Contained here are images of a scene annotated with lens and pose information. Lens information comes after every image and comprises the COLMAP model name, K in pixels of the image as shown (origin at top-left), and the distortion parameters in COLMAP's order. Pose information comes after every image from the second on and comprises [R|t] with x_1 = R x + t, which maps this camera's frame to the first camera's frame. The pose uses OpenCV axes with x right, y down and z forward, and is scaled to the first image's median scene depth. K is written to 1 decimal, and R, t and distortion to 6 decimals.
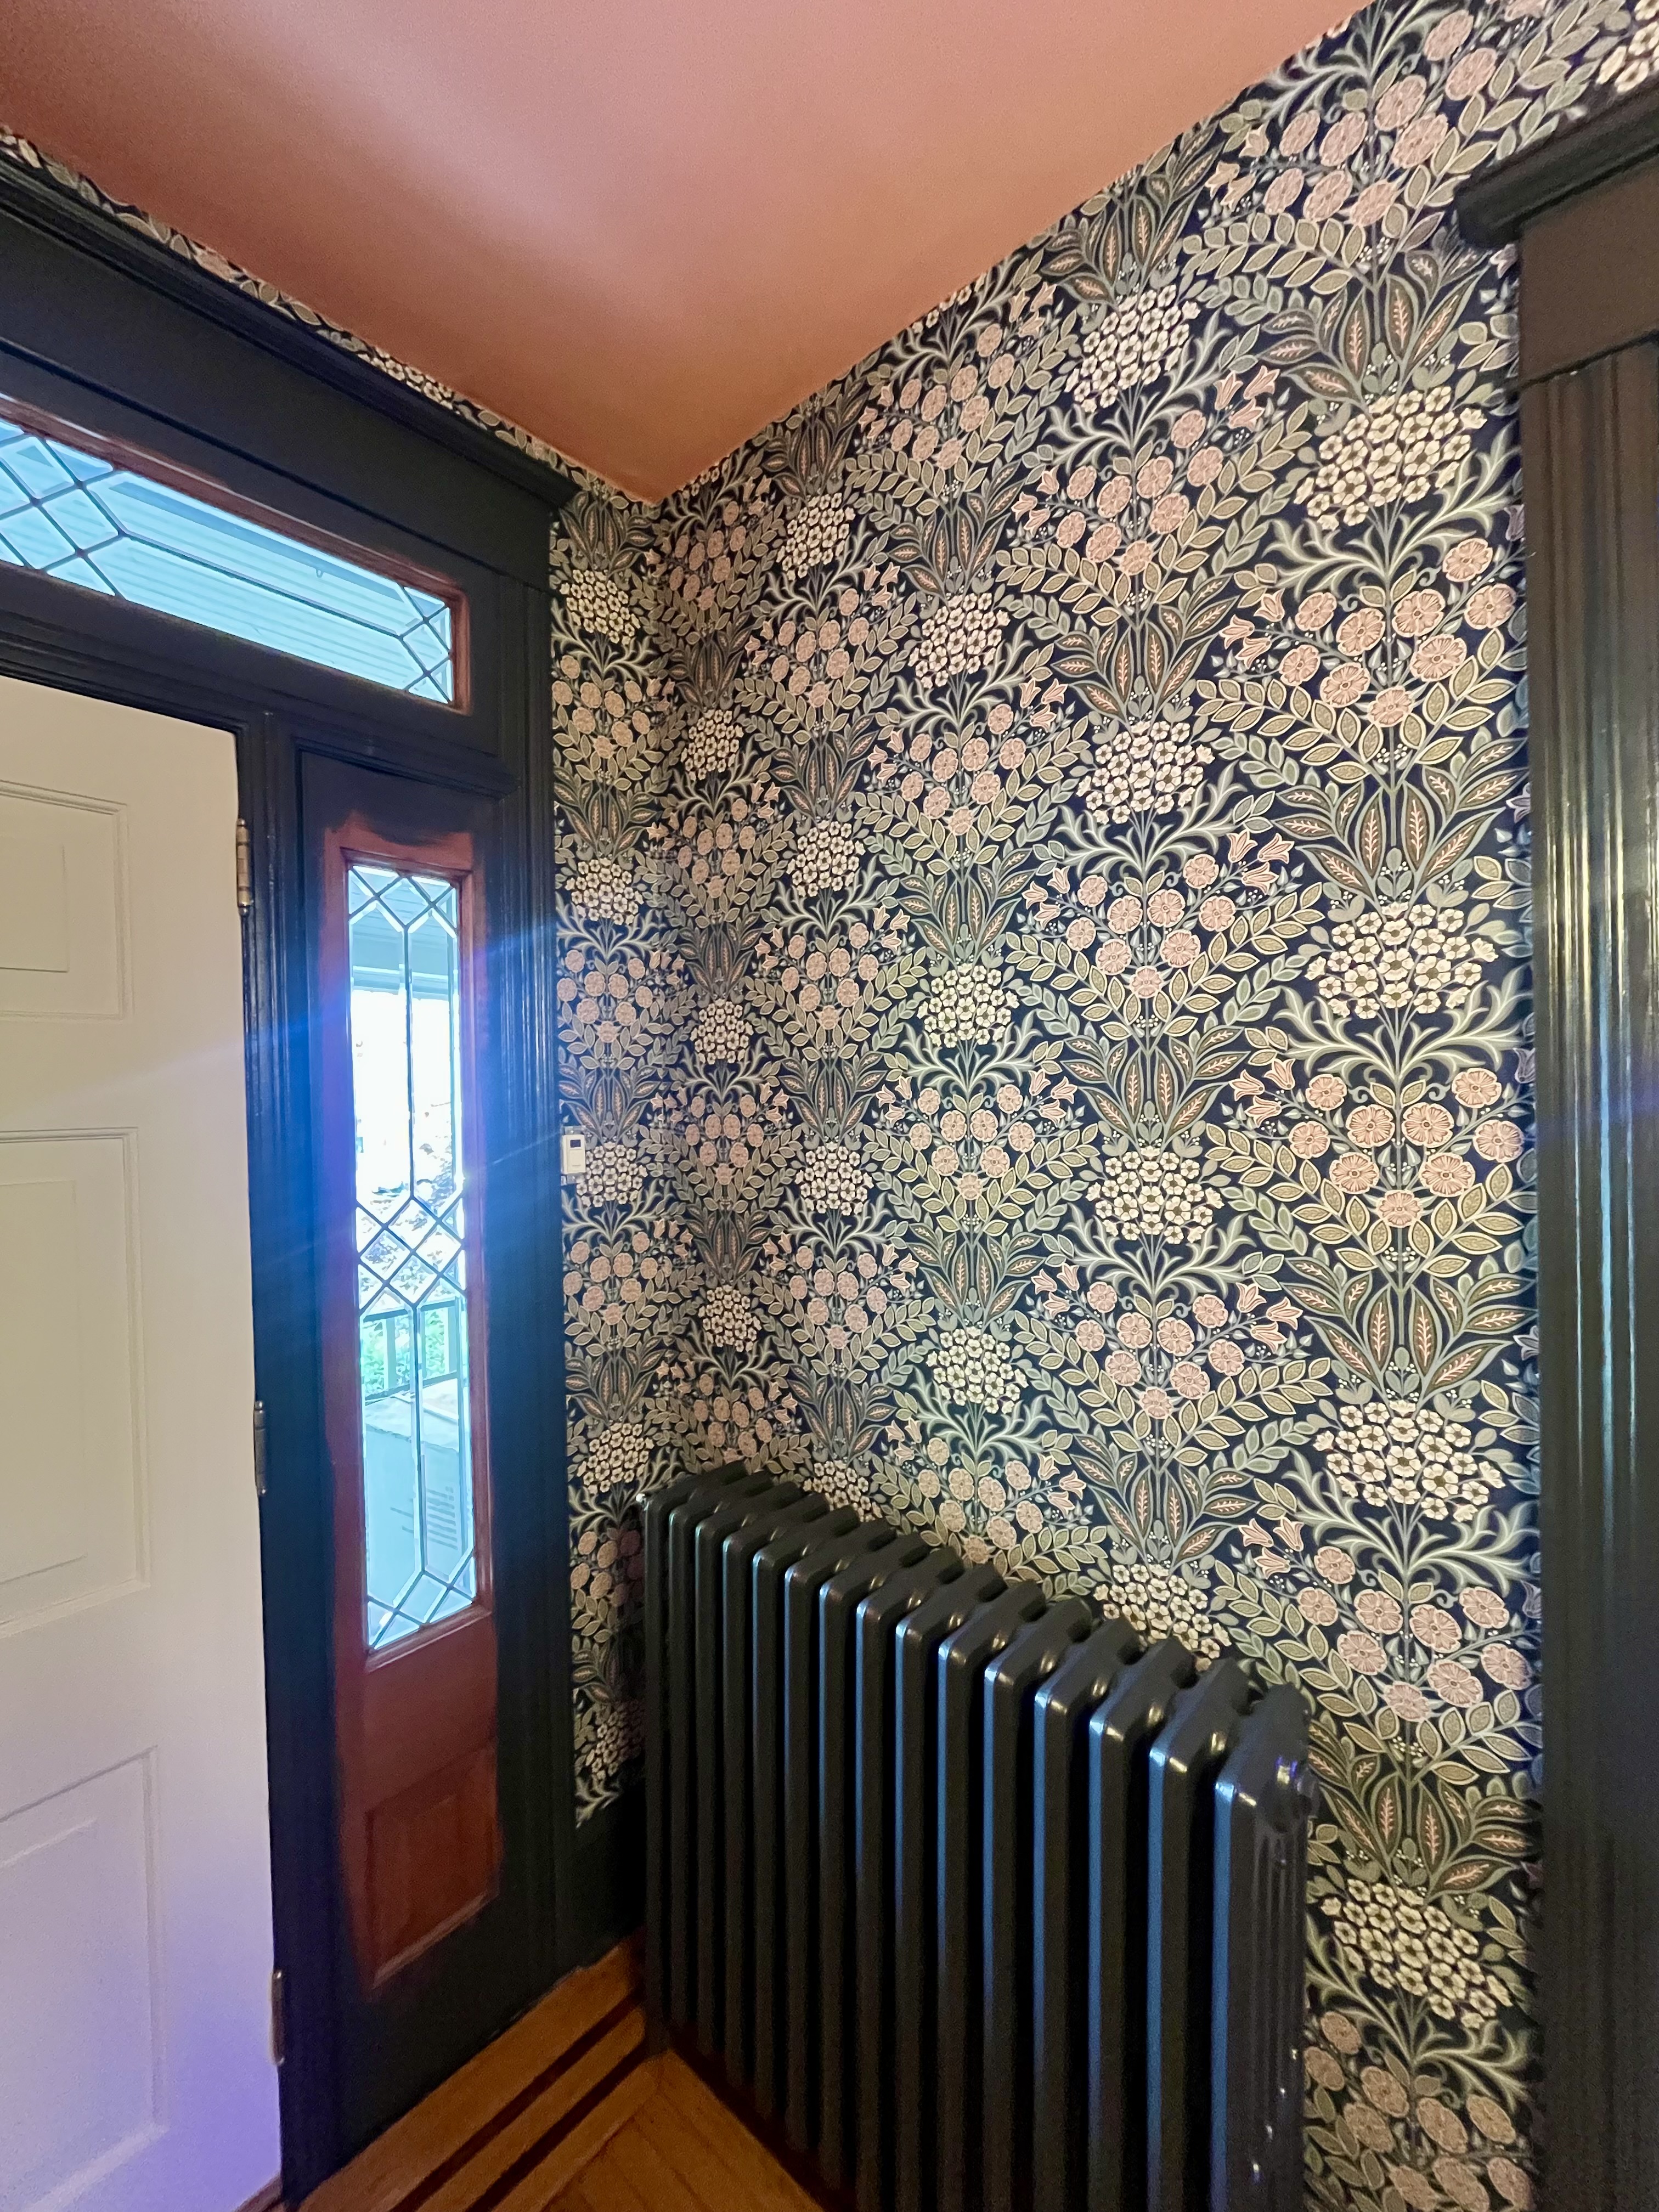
lens RADIAL K [[896.3, 0, 831.8], [0, 896.3, 1101.9], [0, 0, 1]] dist [-0.002711, 0.000131]
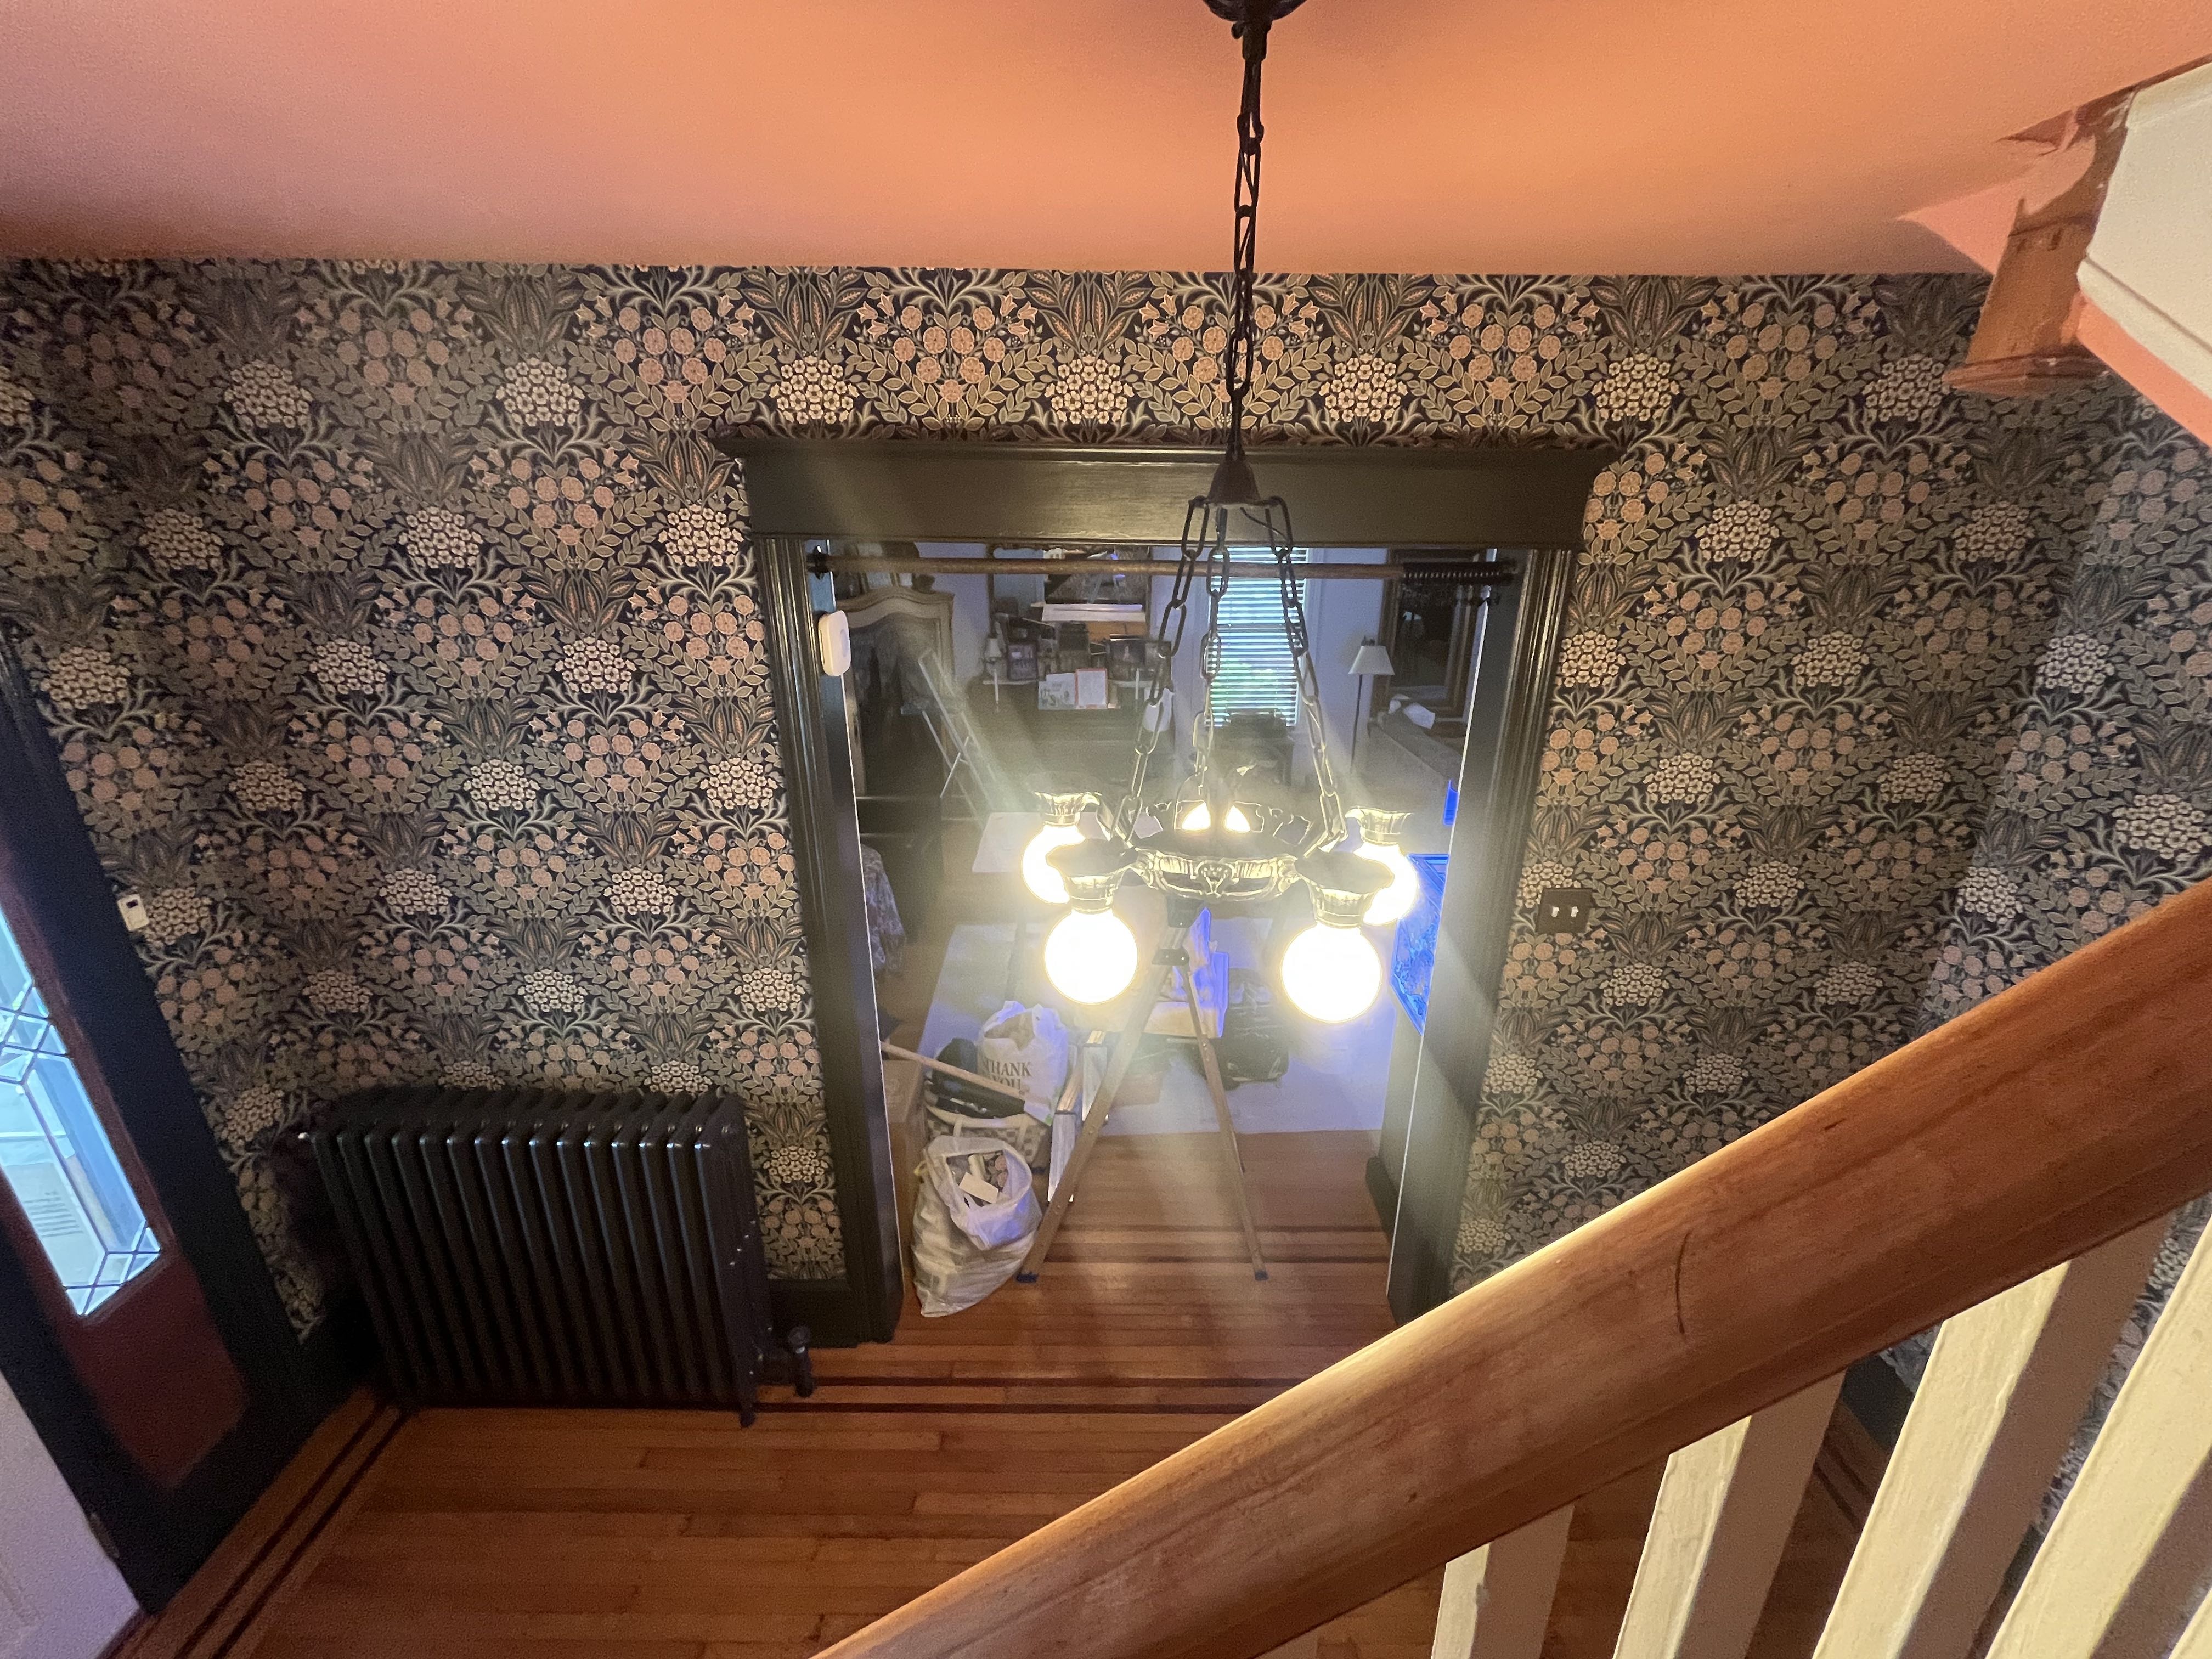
lens RADIAL K [[896.3, 0, 1102.0], [0, 896.3, 826.1], [0, 0, 1]] dist [-0.002711, 0.000131]
pose [[0.755546, -0.204641, 0.622312, -0.056950], [-0.010127, 0.946194, 0.323442, -0.724708], [-0.655017, -0.250677, 0.712821, -1.050030]]
